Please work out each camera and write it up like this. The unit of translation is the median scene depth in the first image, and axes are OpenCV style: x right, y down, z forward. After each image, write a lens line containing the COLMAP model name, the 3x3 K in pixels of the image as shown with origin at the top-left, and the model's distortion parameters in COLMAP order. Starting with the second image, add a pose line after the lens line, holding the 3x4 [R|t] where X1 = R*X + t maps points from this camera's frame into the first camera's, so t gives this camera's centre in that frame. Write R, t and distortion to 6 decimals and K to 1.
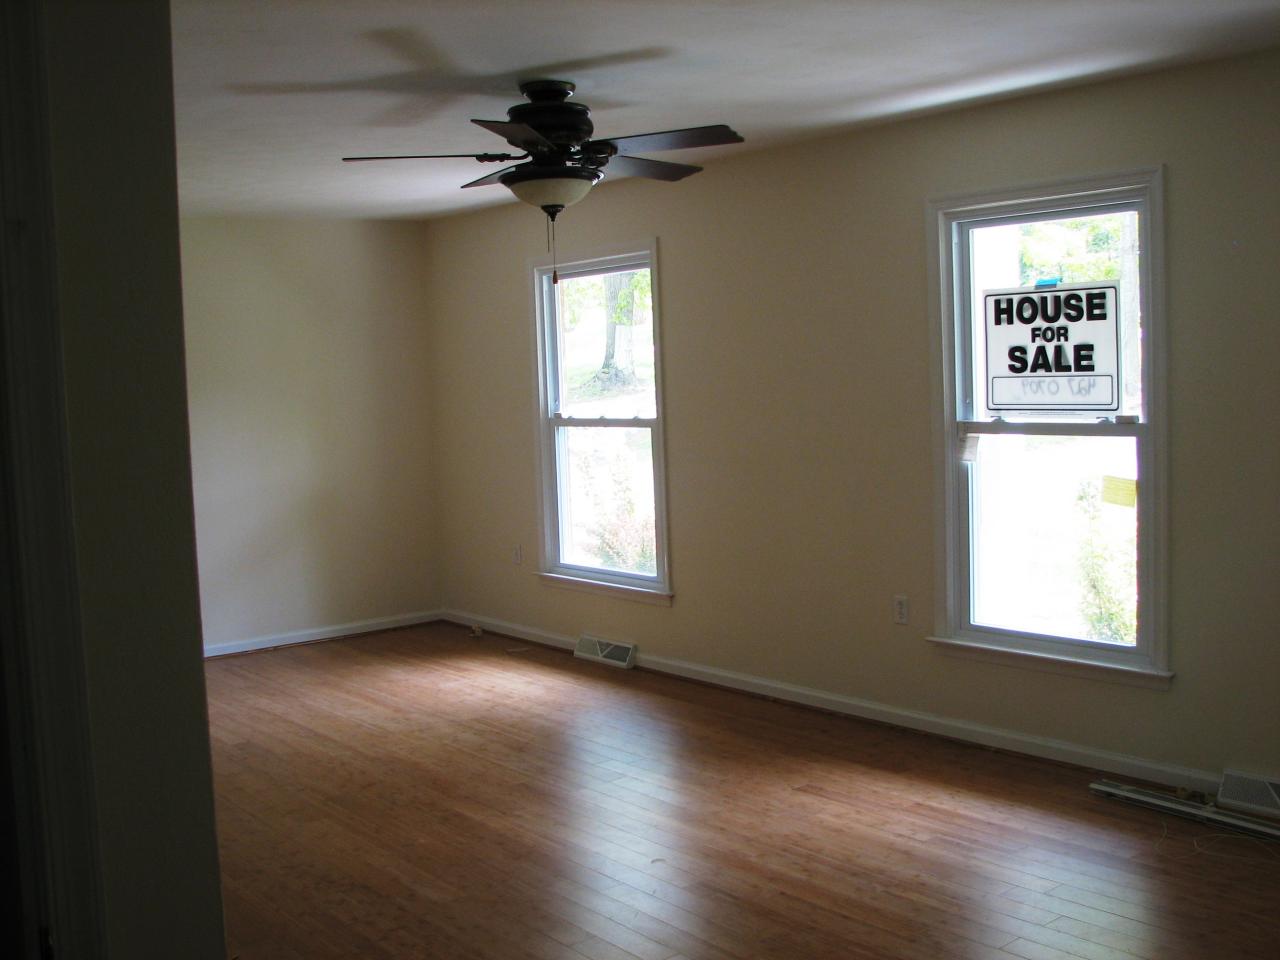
lens RADIAL K [[1356.6, 0, 640.0], [0, 1356.6, 480.0], [0, 0, 1]] dist [-0.089279, -0.000346]
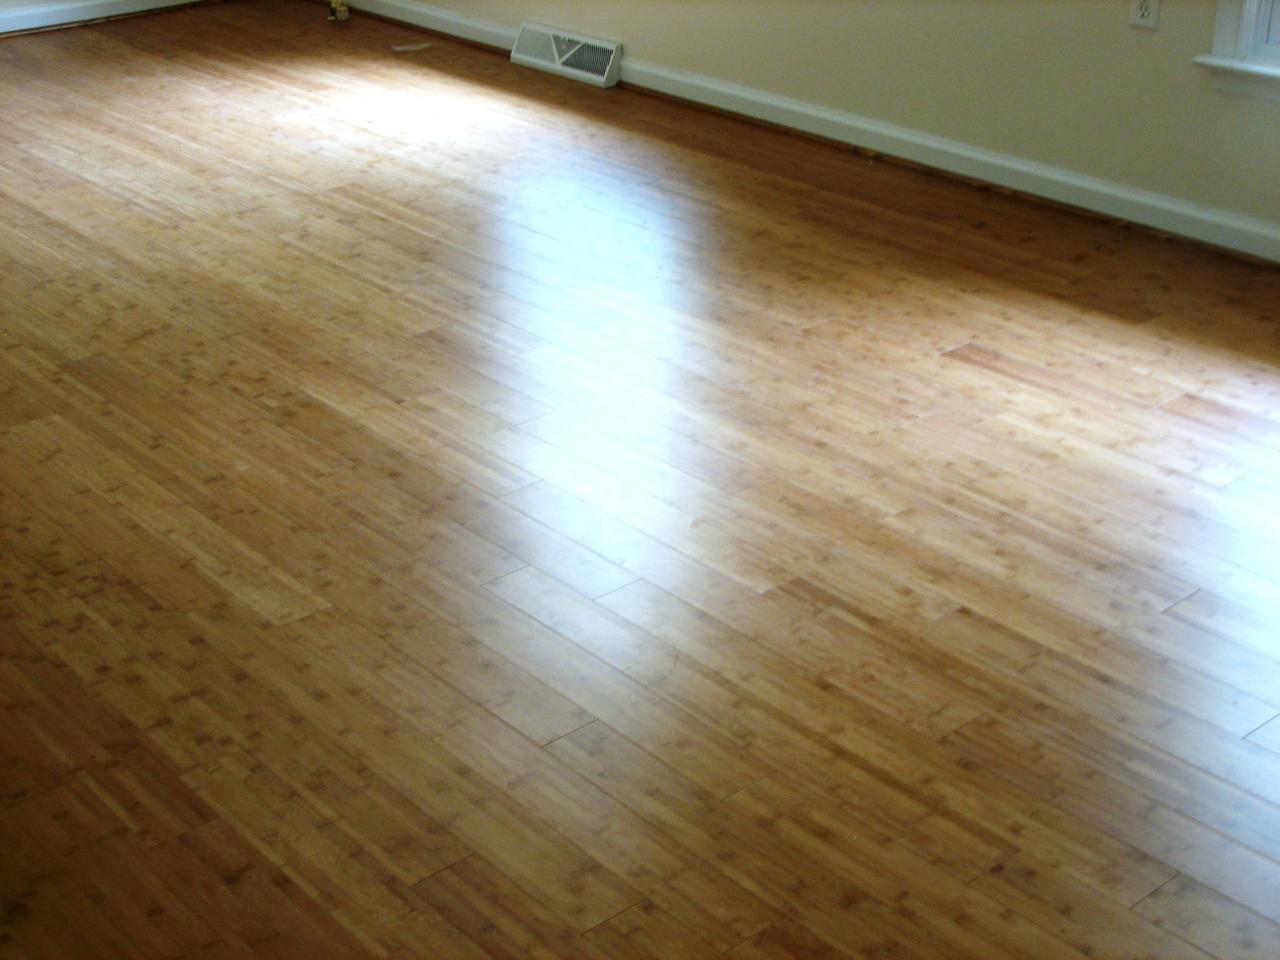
lens RADIAL K [[1866.0, 0, 640.0], [0, 1866.0, 480.0], [0, 0, 1]] dist [-0.118910, 0.622207]
pose [[0.999423, 0.001682, 0.033912, -0.030736], [-0.014057, 0.929658, 0.368155, 0.007123], [-0.030908, -0.368419, 0.929146, 0.303832]]
